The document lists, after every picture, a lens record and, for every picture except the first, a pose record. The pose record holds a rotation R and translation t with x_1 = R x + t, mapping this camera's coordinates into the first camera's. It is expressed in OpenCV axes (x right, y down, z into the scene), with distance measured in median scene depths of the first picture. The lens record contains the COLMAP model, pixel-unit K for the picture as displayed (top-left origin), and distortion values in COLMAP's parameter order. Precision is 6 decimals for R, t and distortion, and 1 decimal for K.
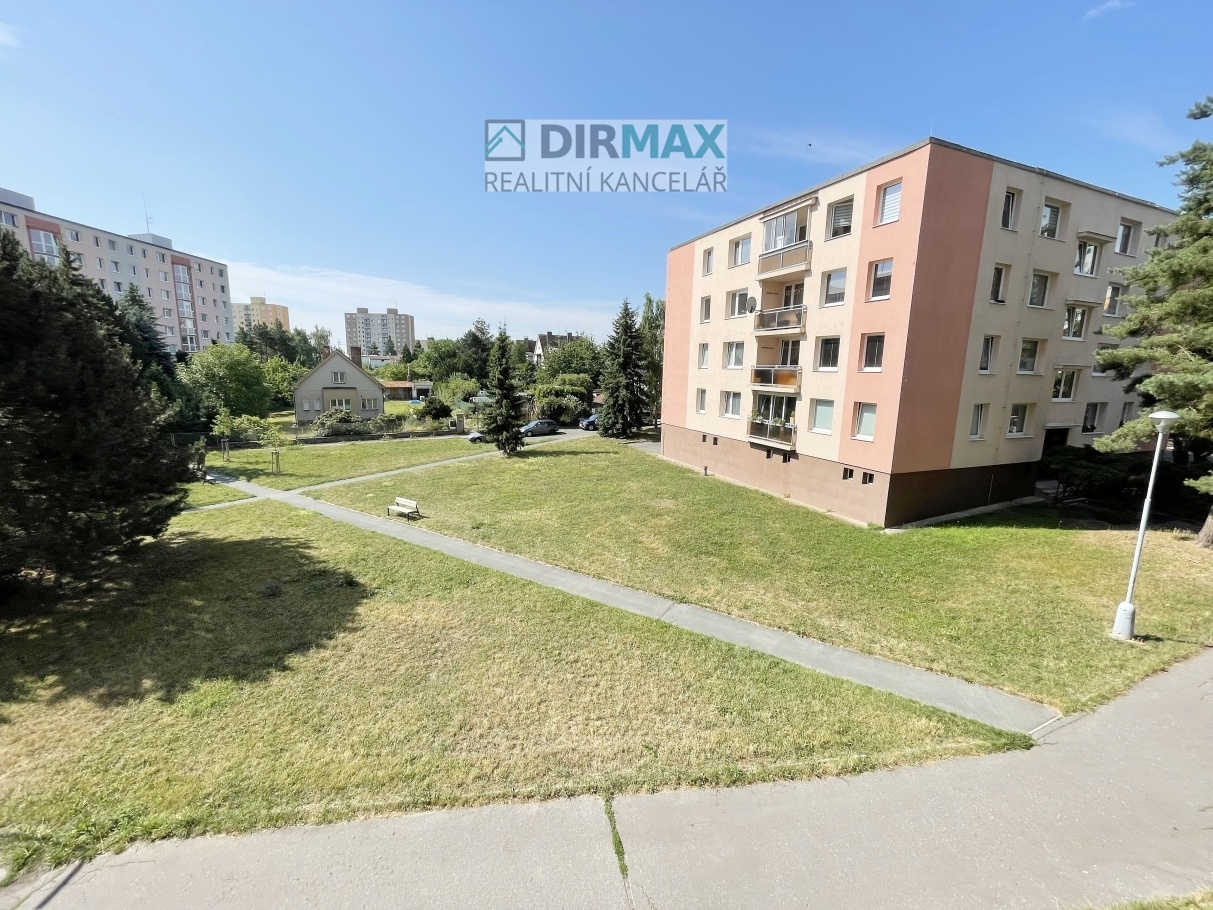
lens RADIAL K [[489.2, 0, 607.8], [0, 489.2, 451.5], [0, 0, 1]] dist [-0.002731, -0.000469]
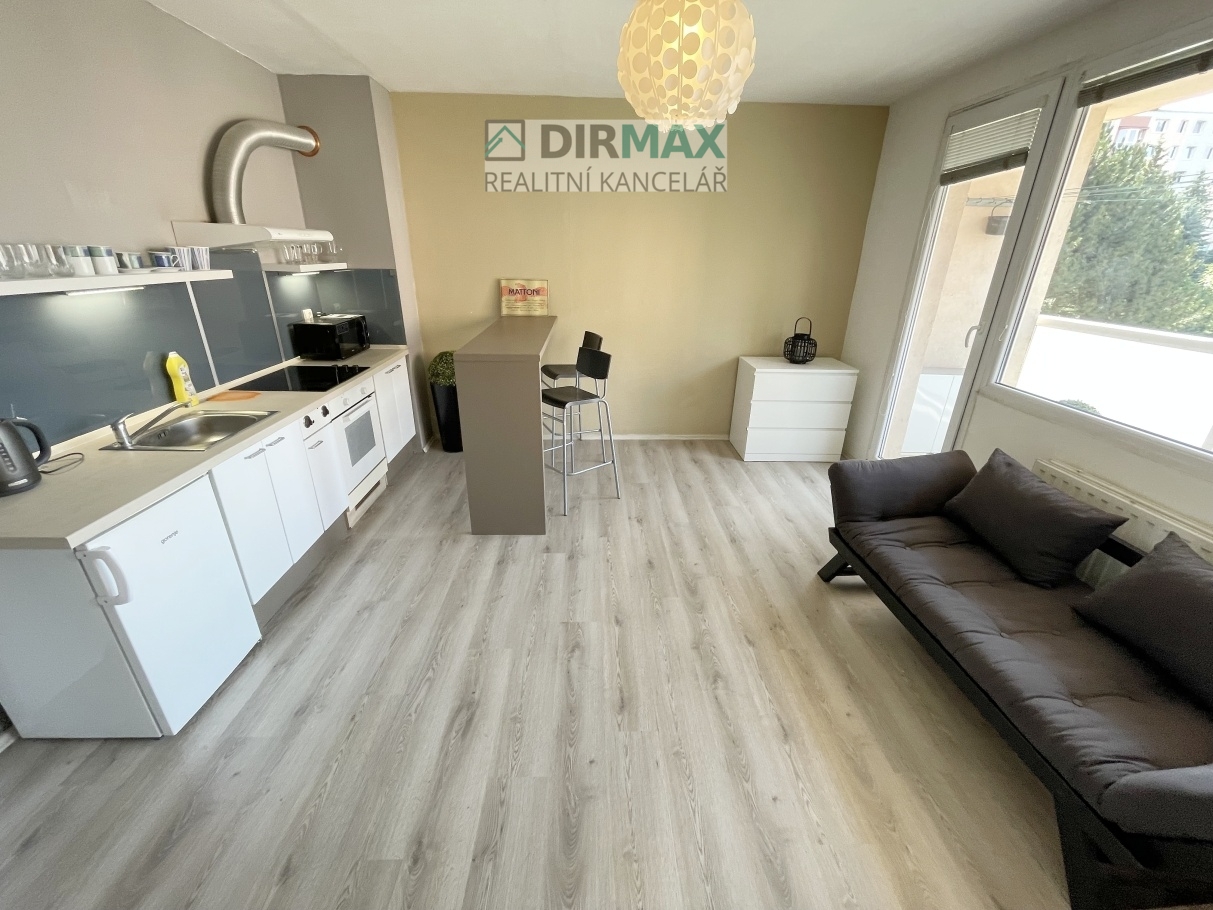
lens RADIAL K [[489.2, 0, 606.1], [0, 489.2, 451.0], [0, 0, 1]] dist [-0.002731, -0.000469]
pose [[0.014584, 0.359569, -0.933005, 0.073058], [-0.180854, 0.918662, 0.351215, 0.031561], [0.983402, 0.163615, 0.078427, -0.156011]]
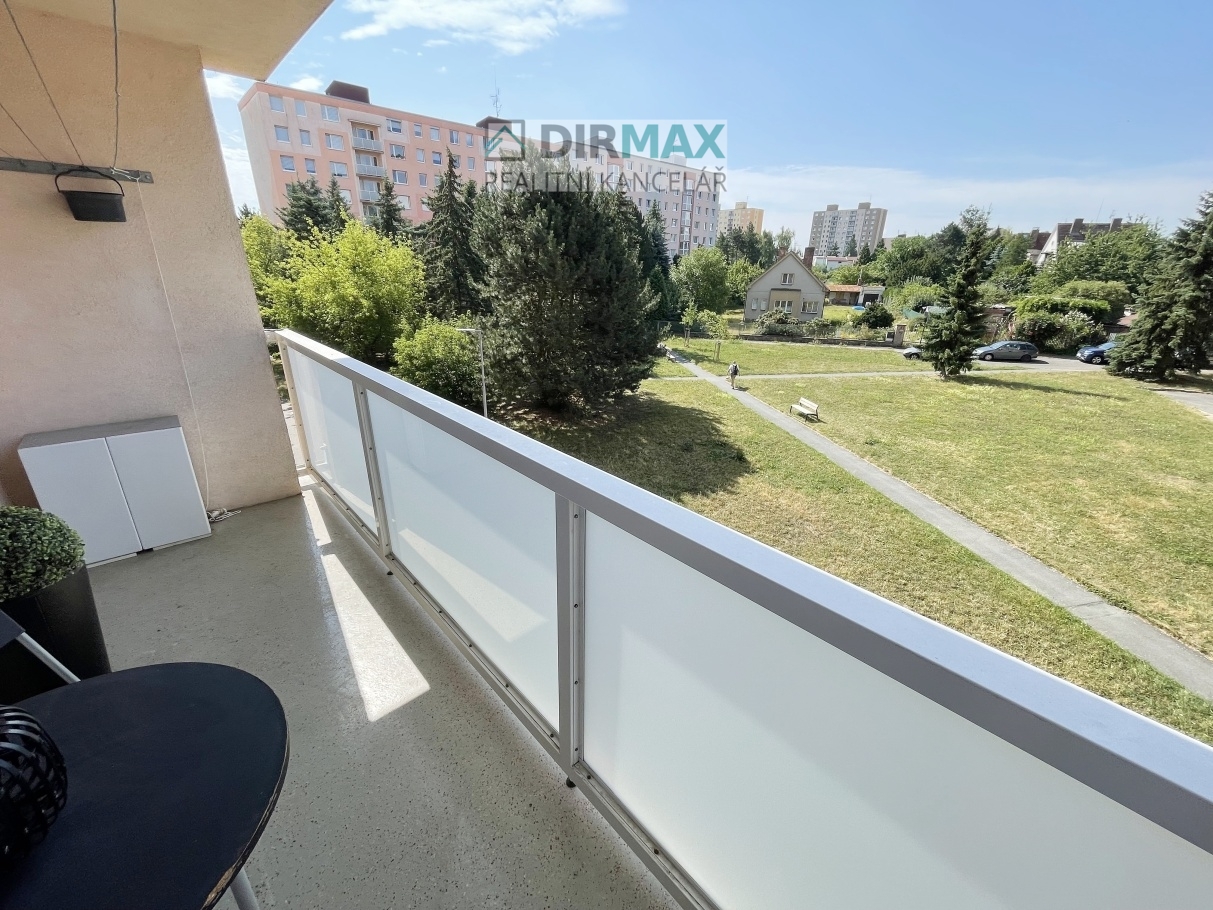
lens RADIAL K [[489.2, 0, 606.9], [0, 489.2, 452.2], [0, 0, 1]] dist [-0.002731, -0.000469]
pose [[0.661948, 0.266380, -0.700618, 0.058678], [-0.132127, 0.961551, 0.240753, 0.007886], [0.737812, -0.066795, 0.671693, -0.024622]]
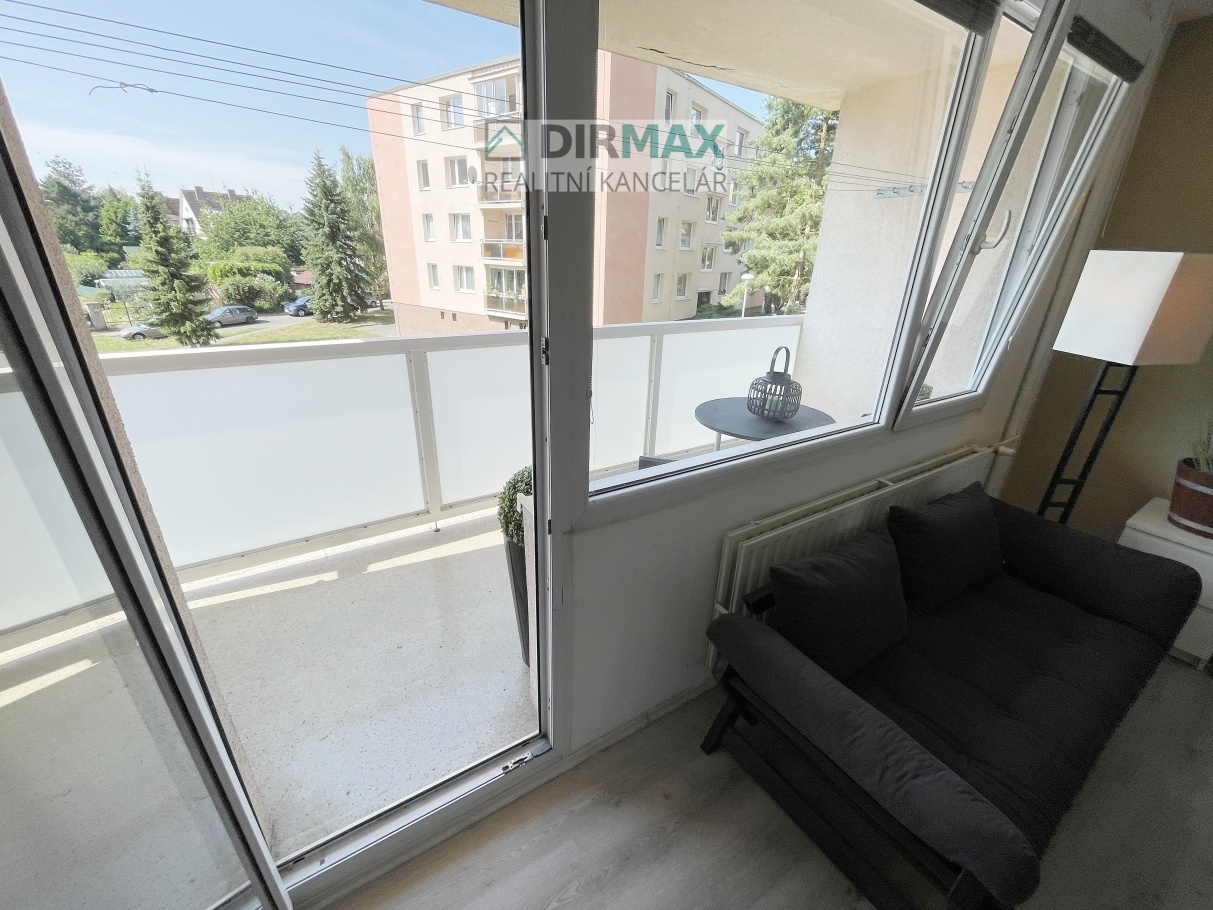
lens RADIAL K [[489.2, 0, 606.7], [0, 489.2, 452.6], [0, 0, 1]] dist [-0.002731, -0.000469]
pose [[0.859090, -0.187438, 0.476268, -0.061795], [0.070716, 0.965074, 0.252254, 0.021533], [-0.506915, -0.183029, 0.842340, -0.107868]]
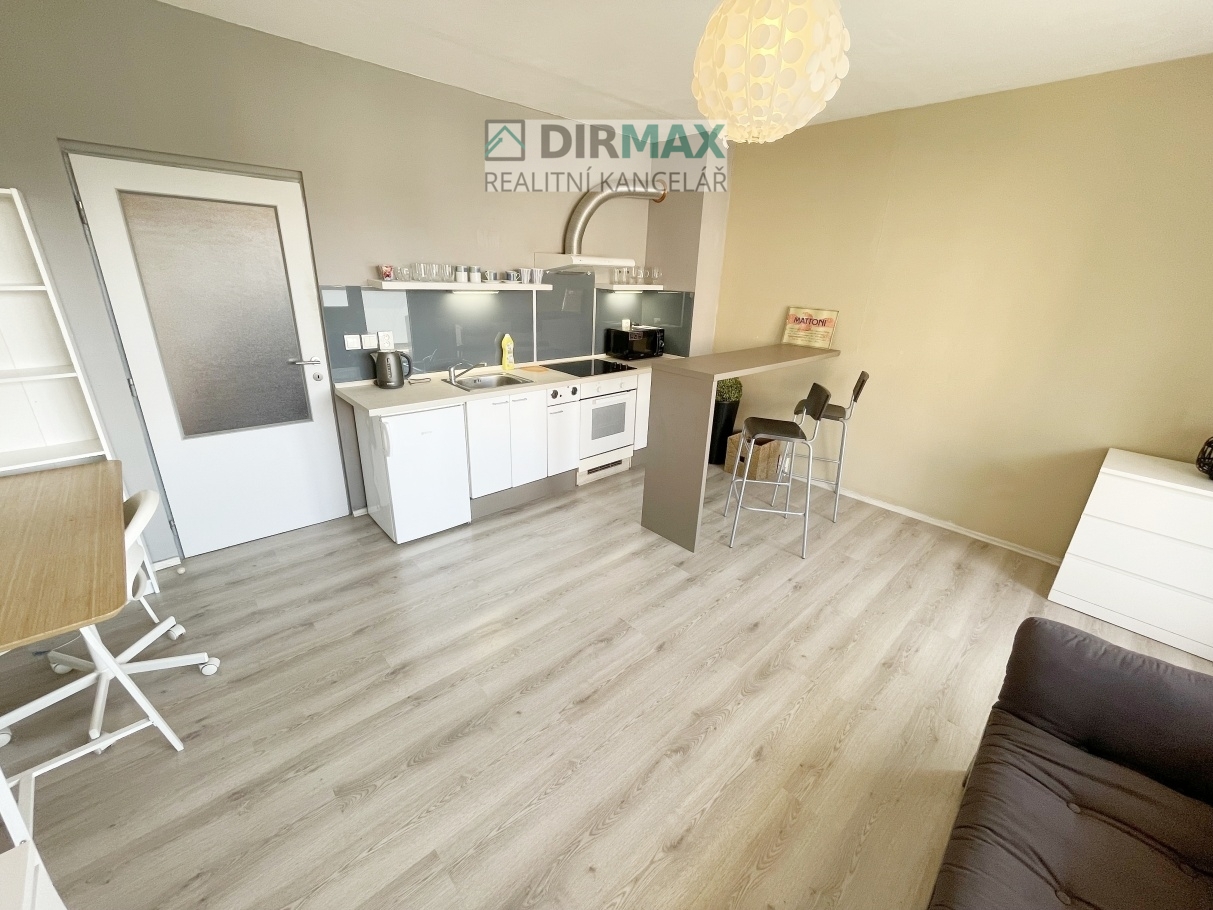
lens RADIAL K [[489.2, 0, 608.4], [0, 489.2, 451.1], [0, 0, 1]] dist [-0.002731, -0.000469]
pose [[-0.742415, 0.185821, -0.643654, 0.055676], [-0.160787, 0.883260, 0.440454, 0.023017], [0.650359, 0.430491, -0.625868, -0.104060]]
